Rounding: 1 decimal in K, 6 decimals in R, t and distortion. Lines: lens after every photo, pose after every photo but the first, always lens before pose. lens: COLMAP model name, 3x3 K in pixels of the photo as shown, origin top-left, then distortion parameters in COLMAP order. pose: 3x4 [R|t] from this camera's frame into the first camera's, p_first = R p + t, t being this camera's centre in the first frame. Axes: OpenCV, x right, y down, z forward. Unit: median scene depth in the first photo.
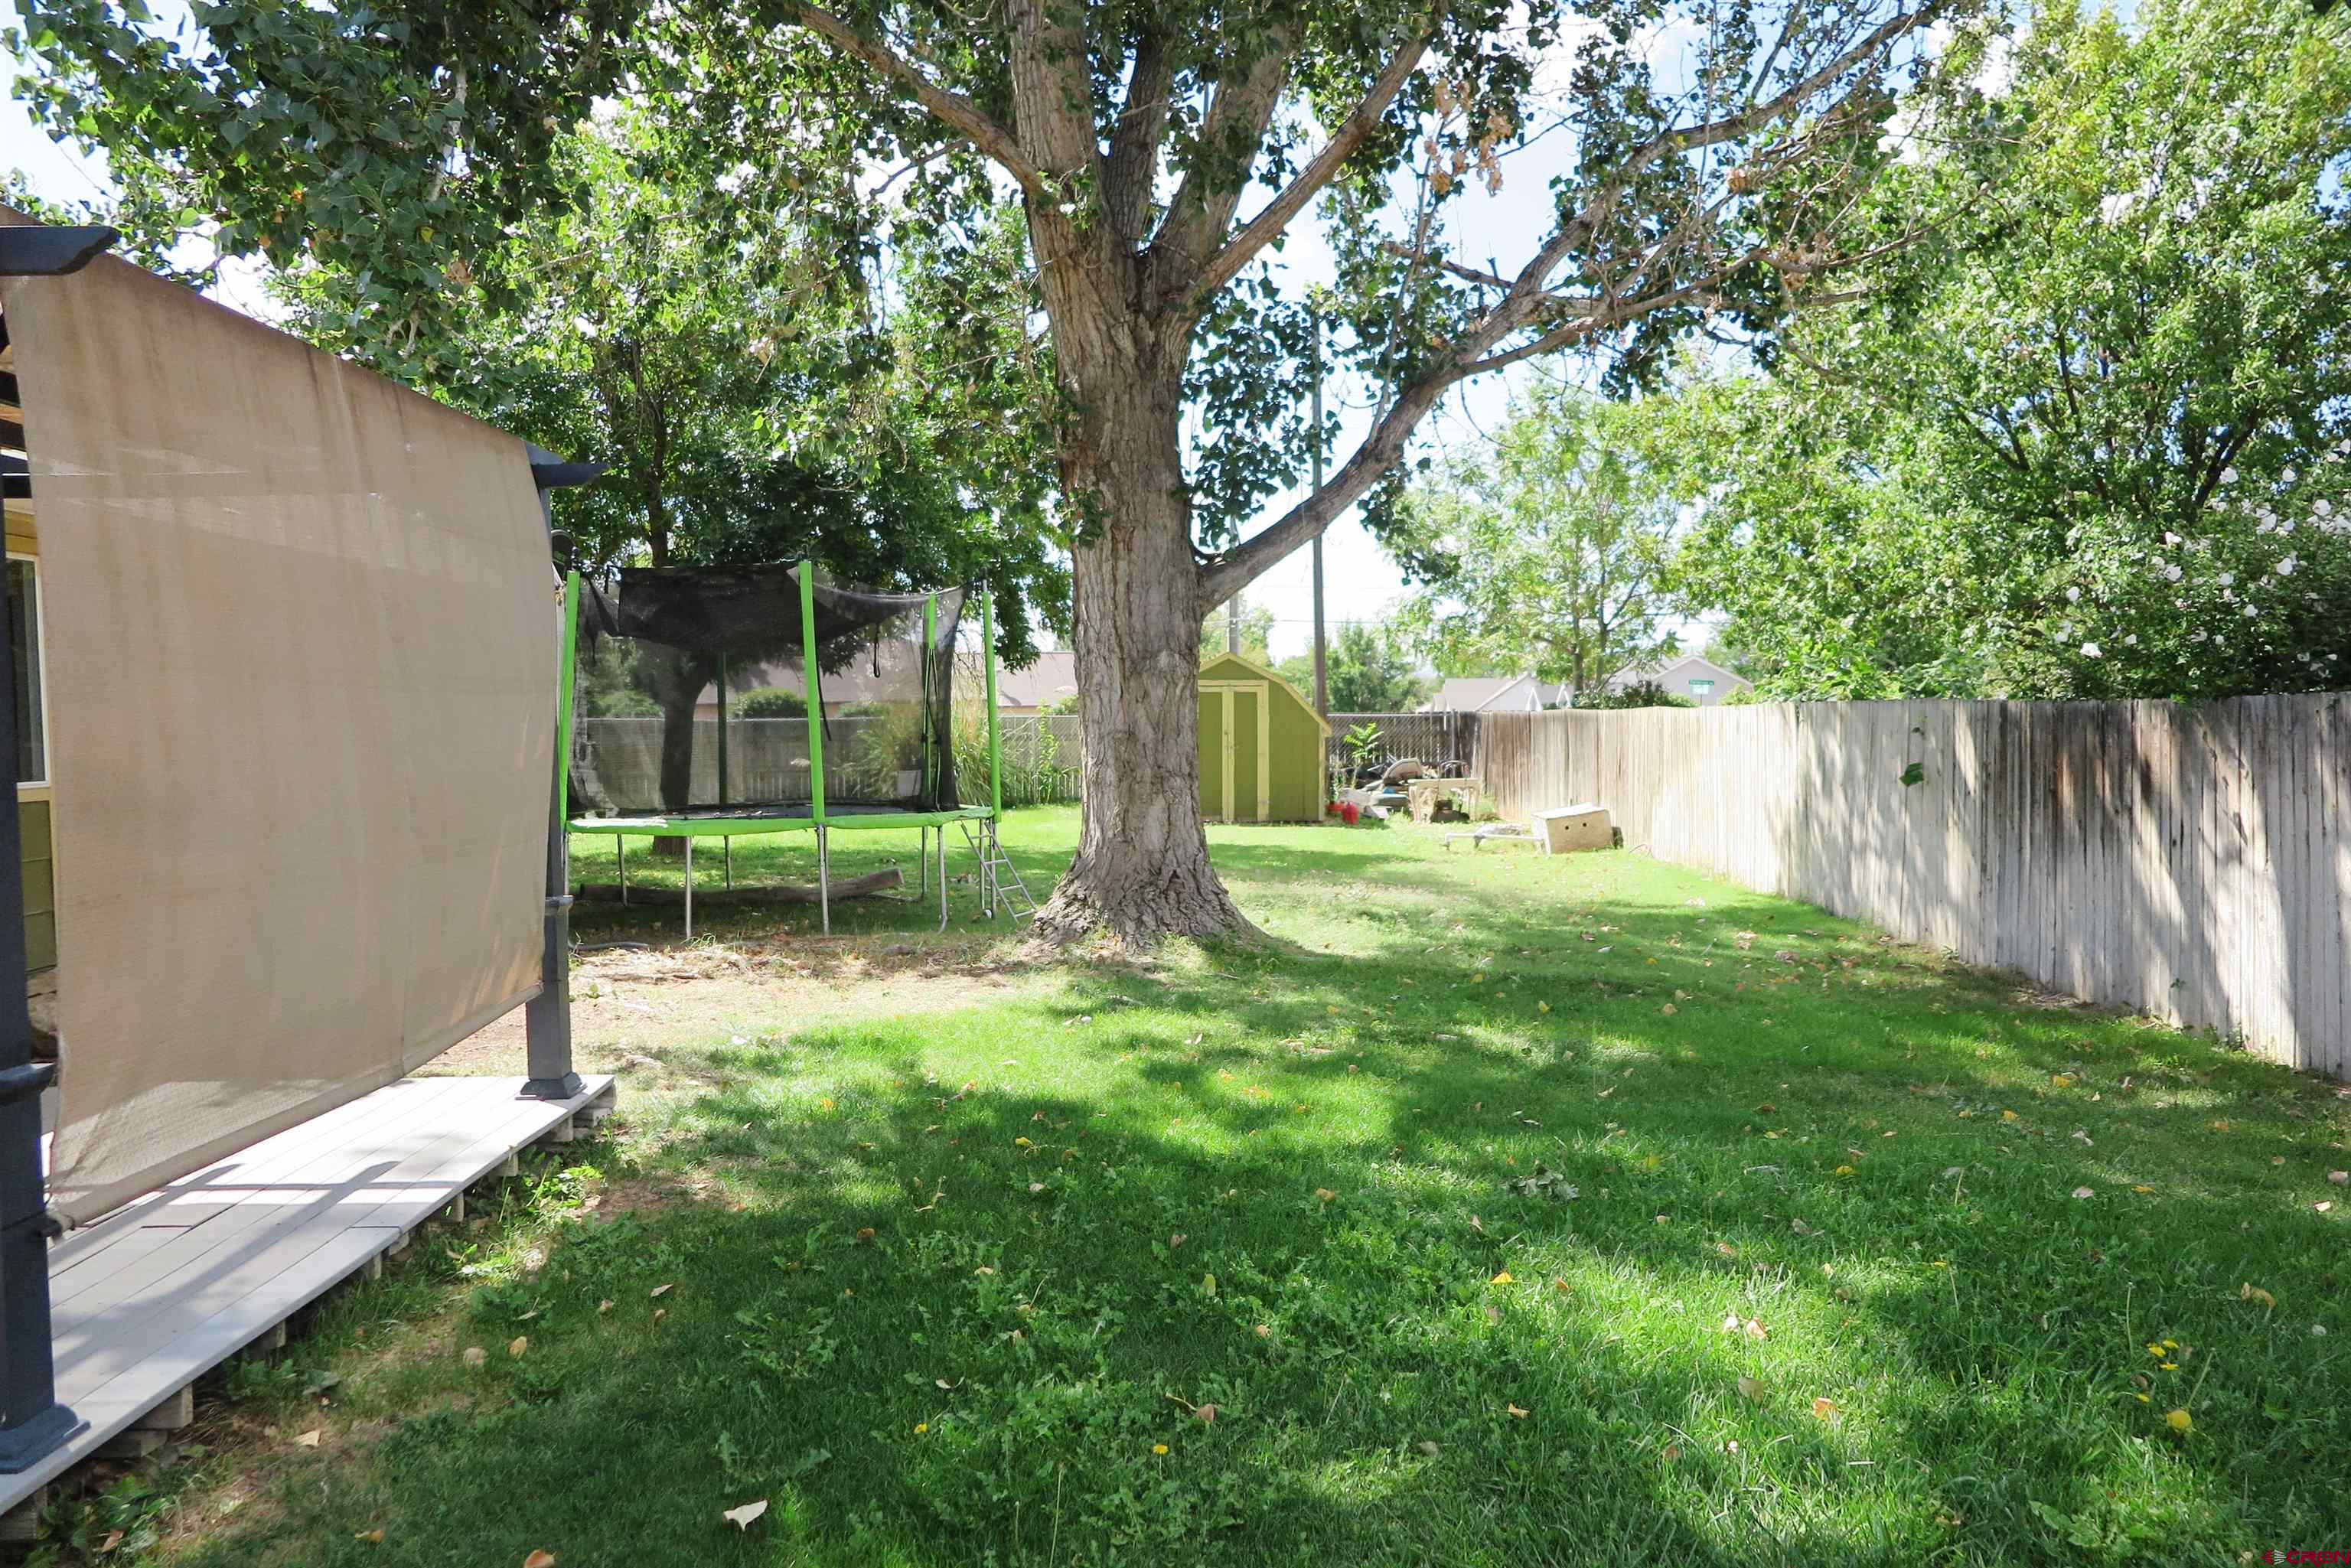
lens RADIAL K [[1605.7, 0, 1177.7], [0, 1605.7, 783.4], [0, 0, 1]] dist [-0.021604, 0.008526]
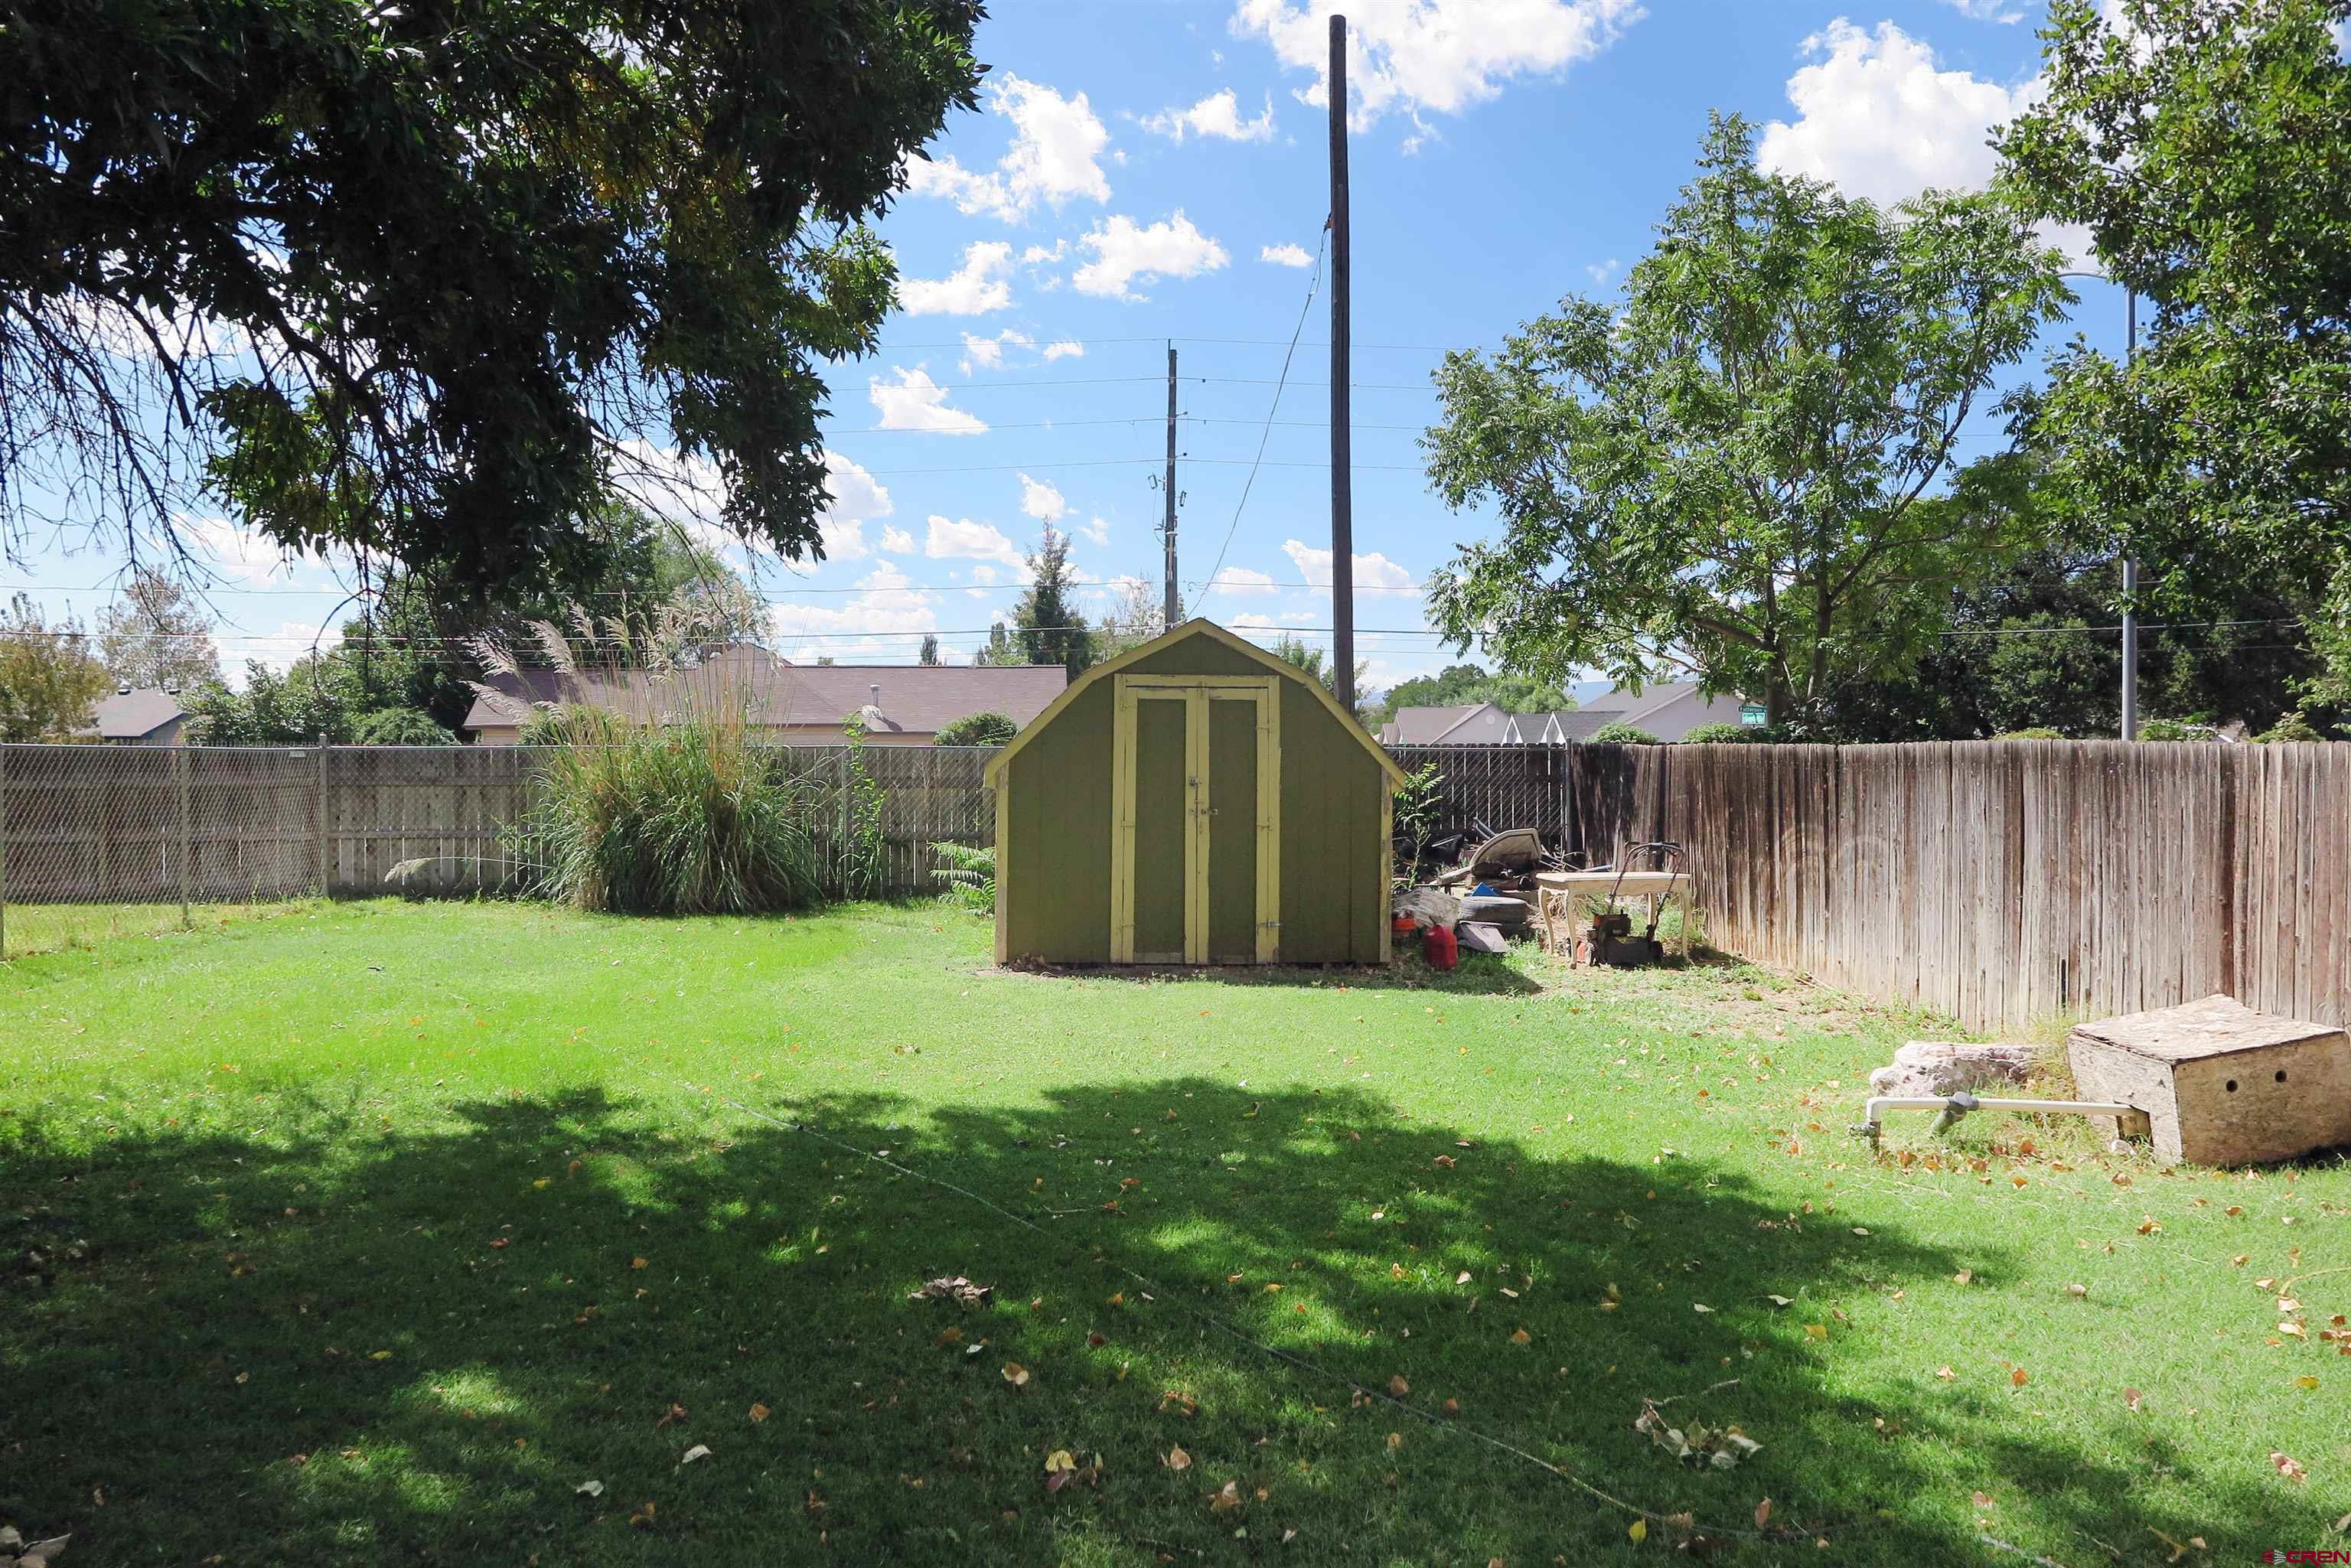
lens RADIAL K [[1605.7, 0, 1174.3], [0, 1605.7, 786.3], [0, 0, 1]] dist [-0.021604, 0.008526]
pose [[0.999320, 0.013044, 0.034491, 0.007771], [-0.012357, 0.999722, -0.020057, -0.019618], [-0.034743, 0.019617, 0.999204, 0.497637]]
